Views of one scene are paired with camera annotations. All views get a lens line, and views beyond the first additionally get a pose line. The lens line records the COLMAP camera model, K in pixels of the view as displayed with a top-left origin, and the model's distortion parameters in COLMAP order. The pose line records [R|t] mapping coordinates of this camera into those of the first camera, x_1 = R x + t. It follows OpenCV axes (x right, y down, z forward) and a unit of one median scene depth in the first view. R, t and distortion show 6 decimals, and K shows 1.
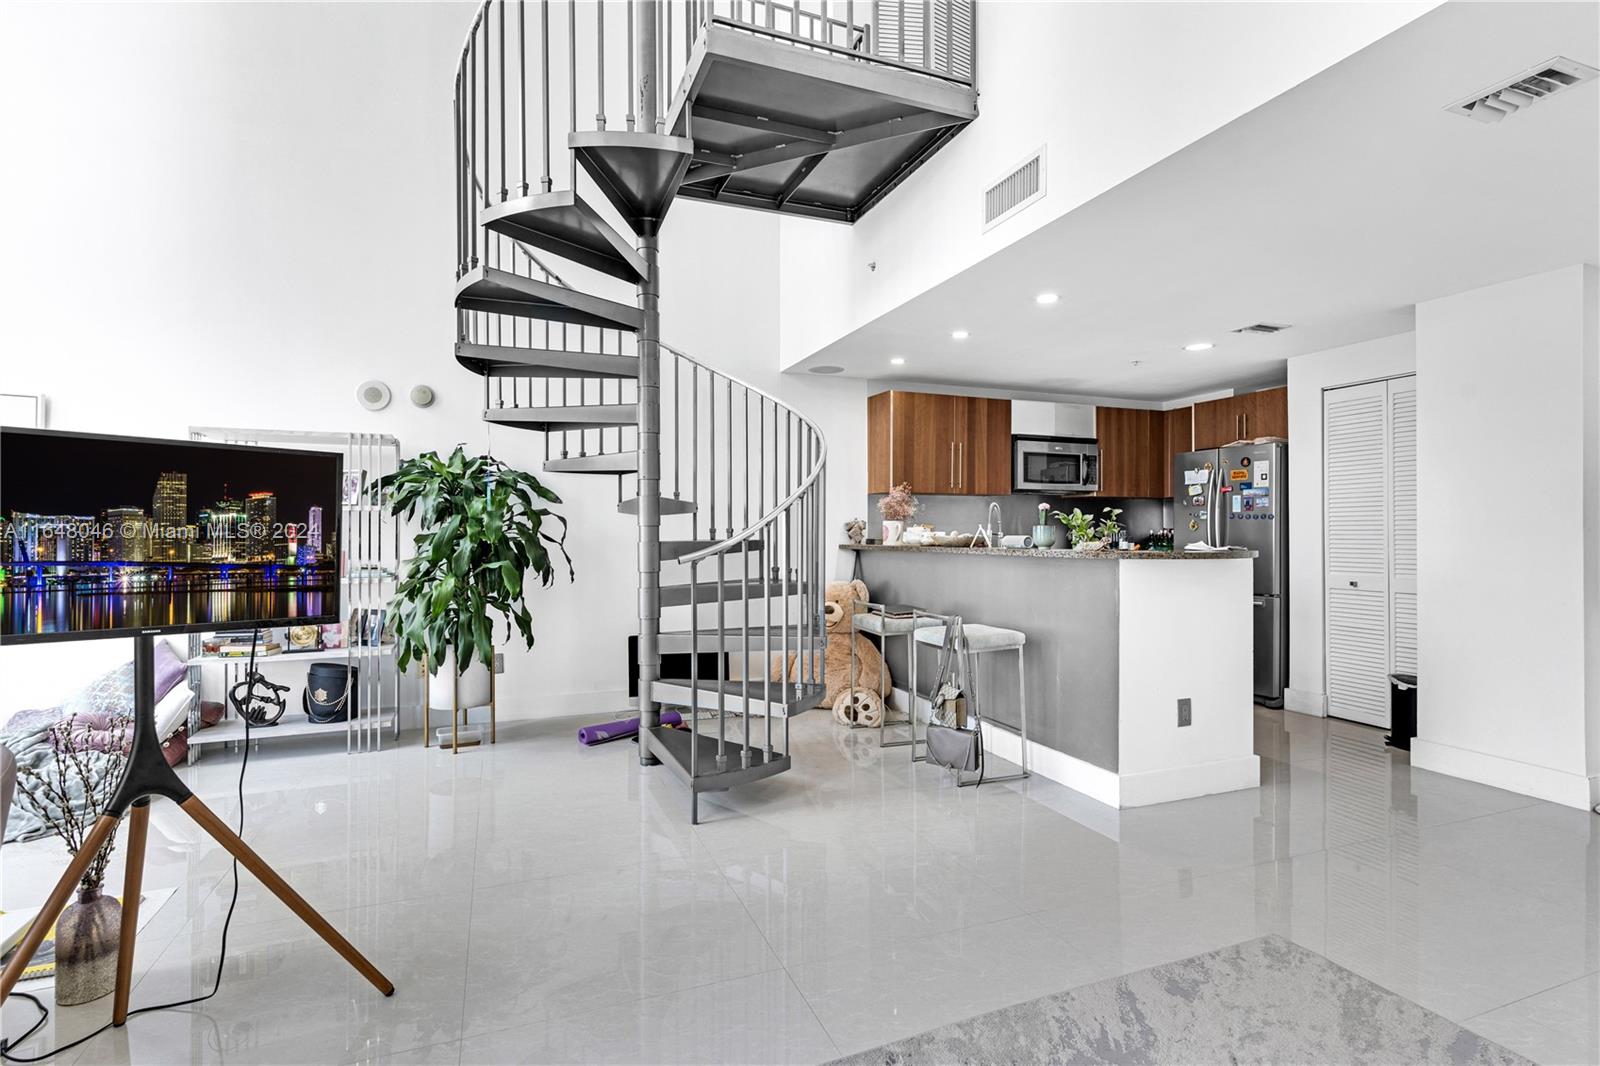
lens RADIAL K [[768.2, 0, 789.9], [0, 768.2, 529.0], [0, 0, 1]] dist [0.005032, 0.000462]
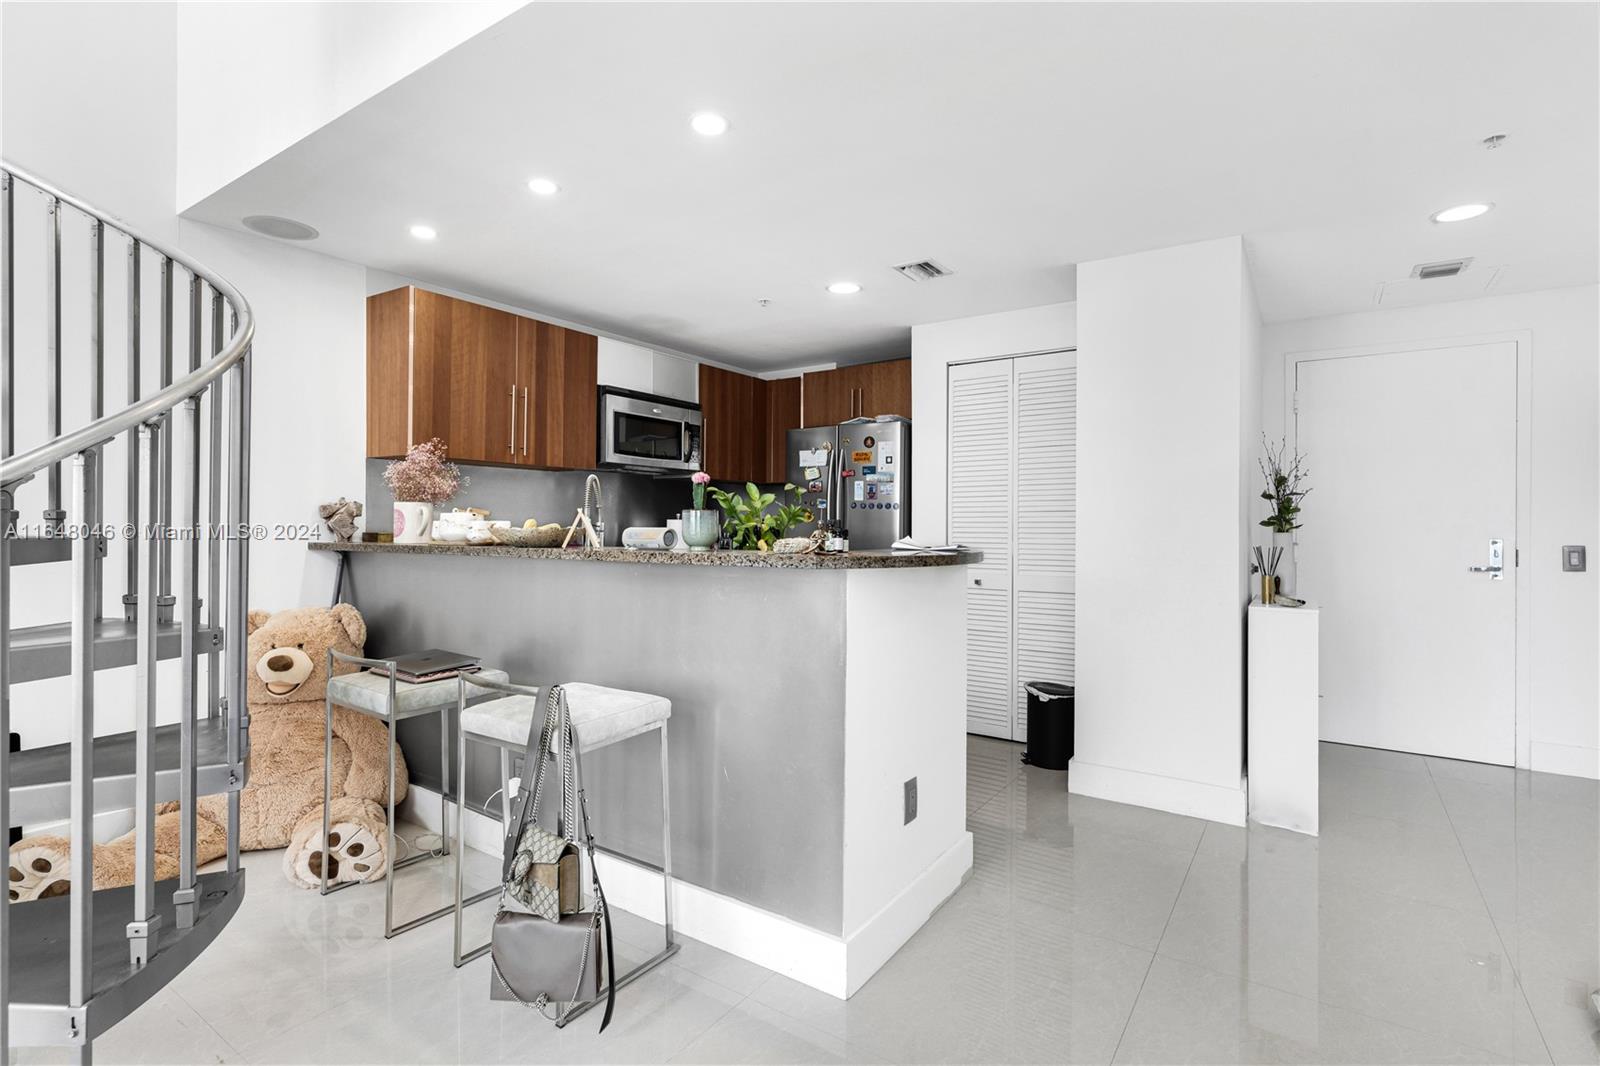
lens RADIAL K [[777.9, 0, 799.0], [0, 777.9, 523.9], [0, 0, 1]] dist [0.001946, 0.000400]
pose [[0.825334, 0.005047, 0.564622, 0.043070], [-0.006932, 0.999975, 0.001194, 0.003413], [-0.564602, -0.004899, 0.825349, 0.353579]]
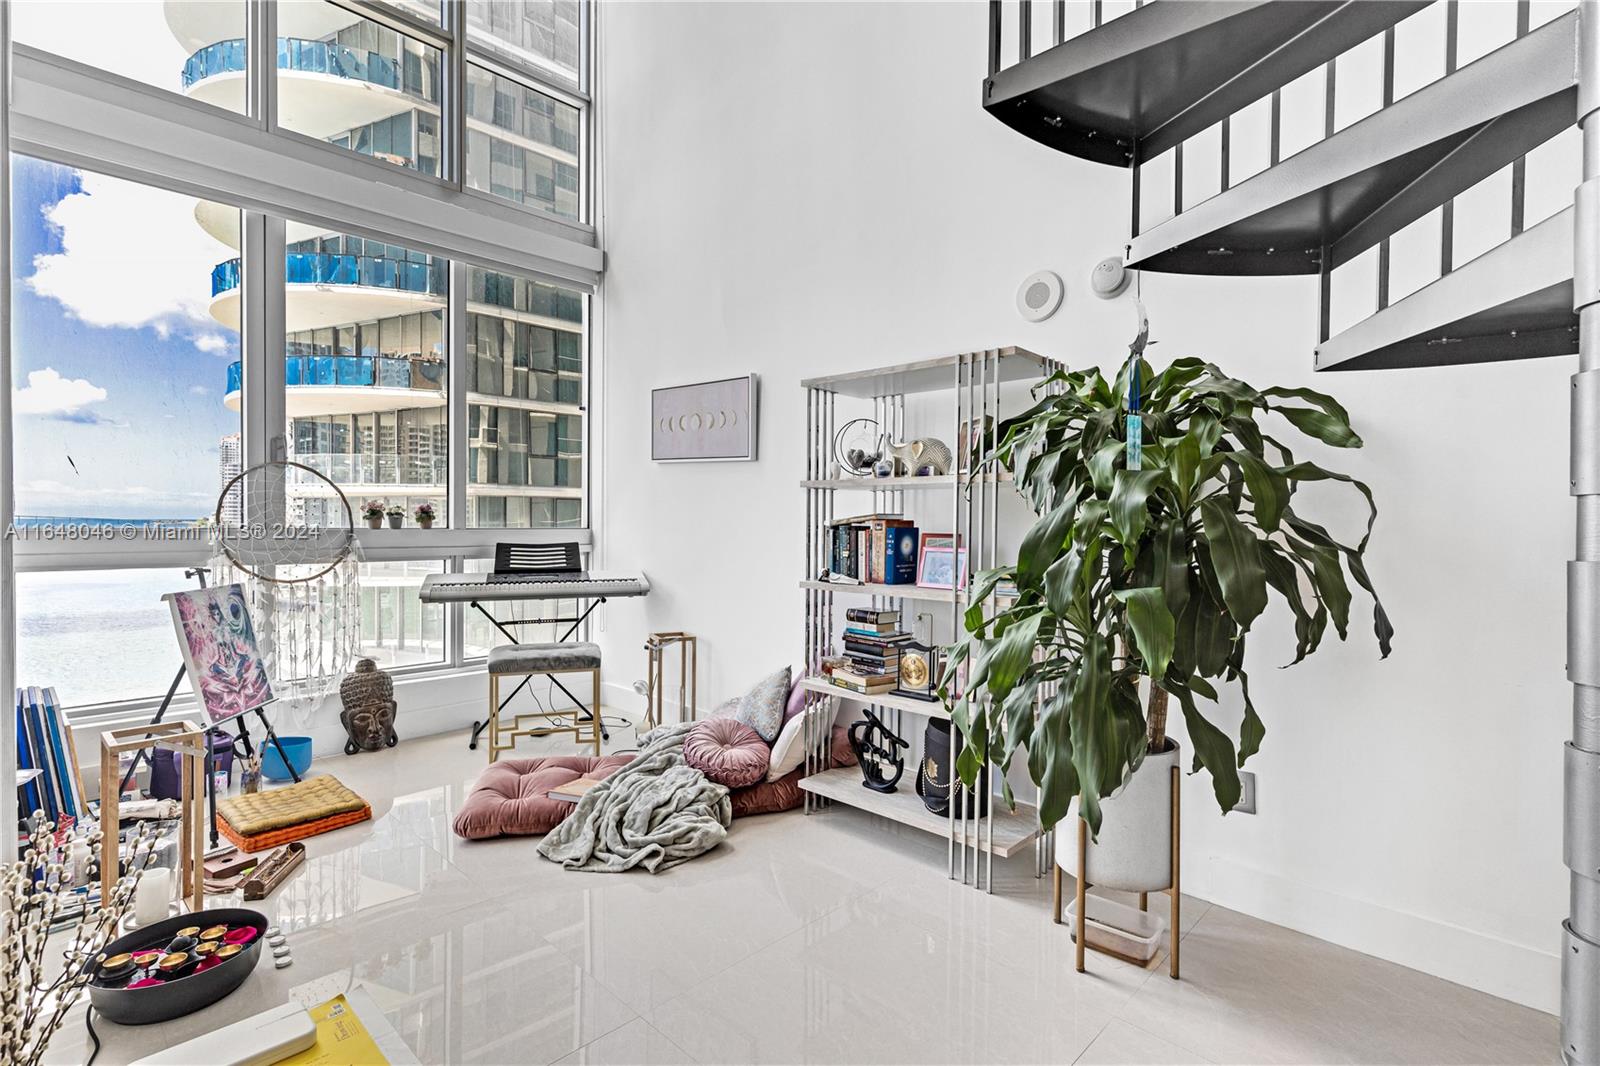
lens RADIAL K [[760.4, 0, 801.0], [0, 760.4, 535.5], [0, 0, 1]] dist [0.000042, 0.000695]
pose [[0.416906, 0.022201, -0.908678, -0.060768], [-0.006173, 0.999748, 0.021594, 0.003925], [0.908929, -0.003393, 0.416938, 0.524877]]
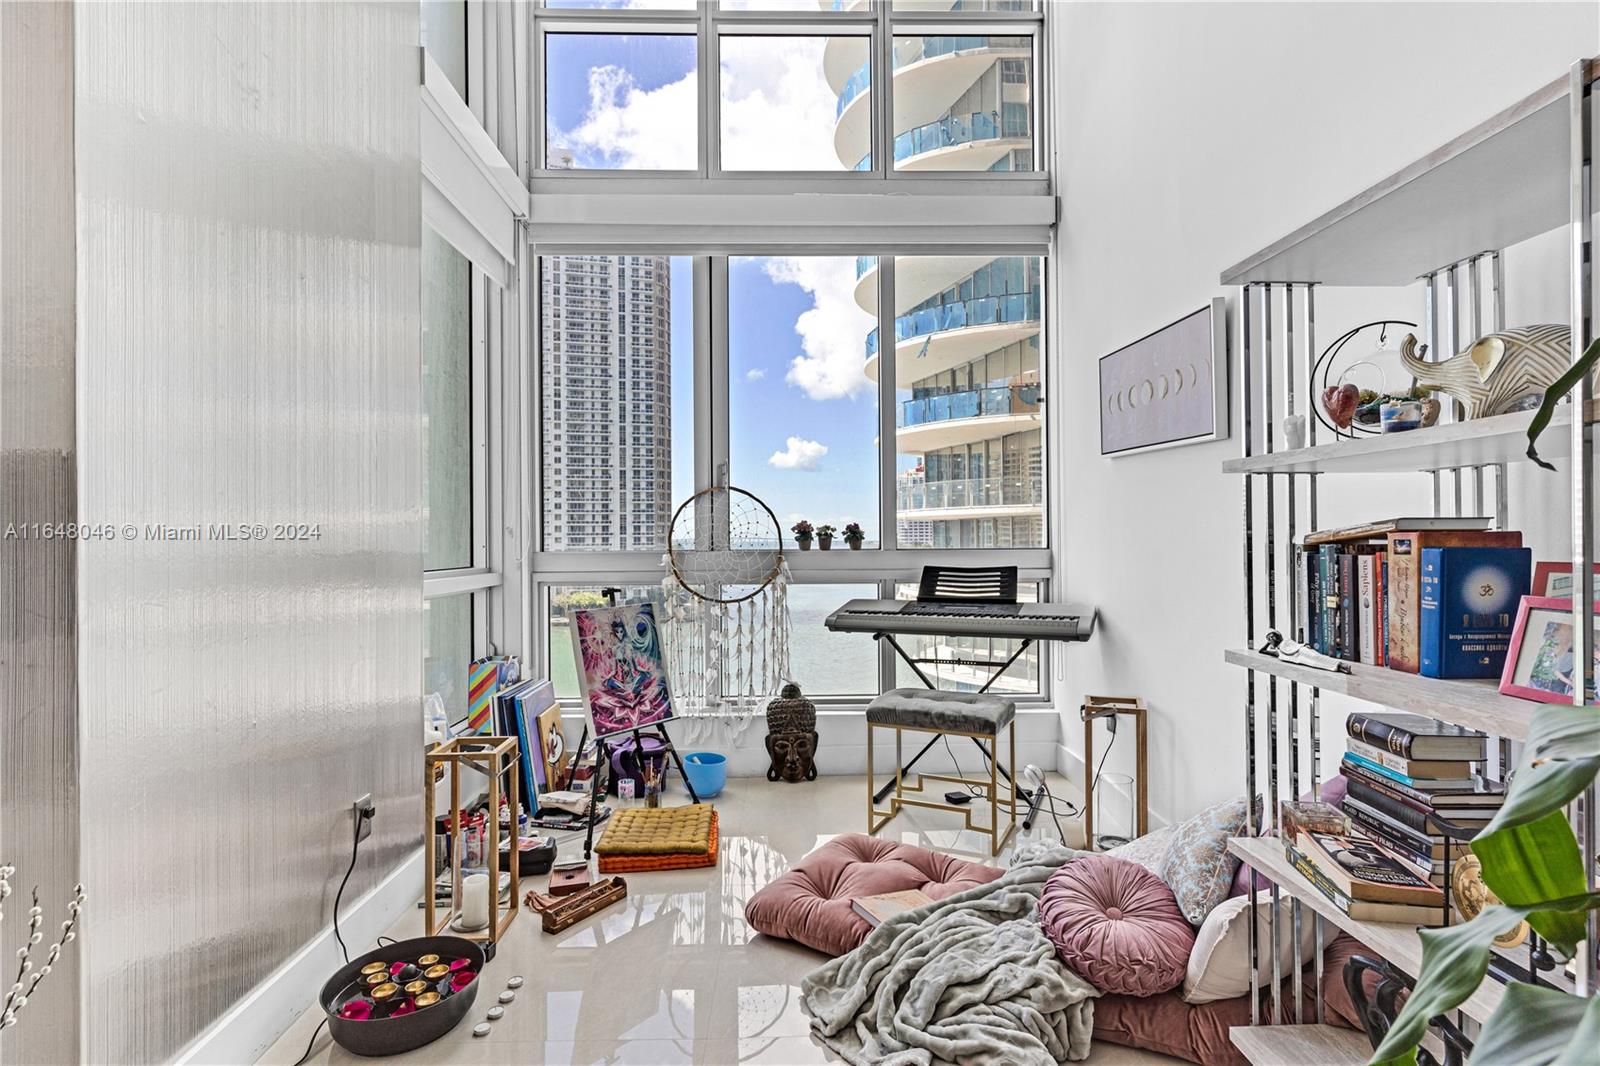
lens RADIAL K [[761.6, 0, 798.2], [0, 761.6, 536.0], [0, 0, 1]] dist [-0.000307, 0.000237]
pose [[-0.344552, 0.001506, -0.938766, -0.243095], [0.010802, 0.999939, -0.002360, 0.004246], [0.938705, -0.010954, -0.344547, 0.715734]]
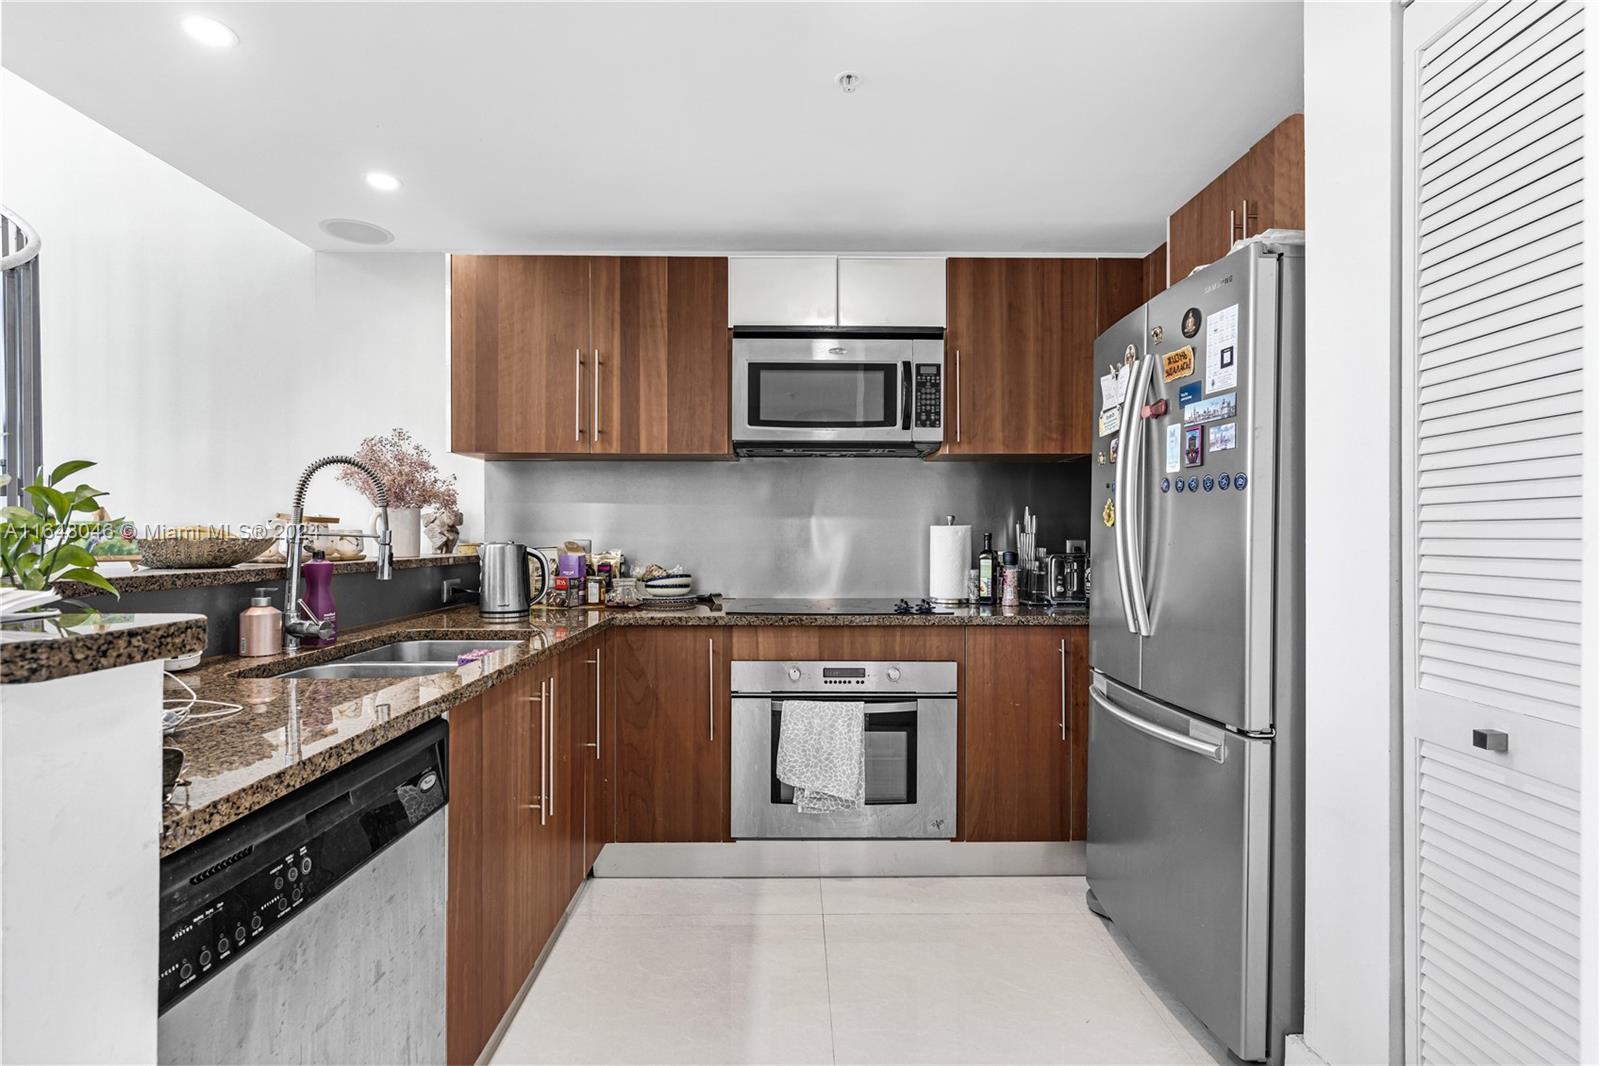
lens RADIAL K [[760.4, 0, 801.0], [0, 760.4, 535.5], [0, 0, 1]] dist [0.000042, 0.000695]
pose [[0.931763, 0.002683, -0.363058, 0.593997], [-0.000951, 0.999987, 0.004950, 0.005172], [0.363067, -0.004267, 0.931753, 0.671214]]
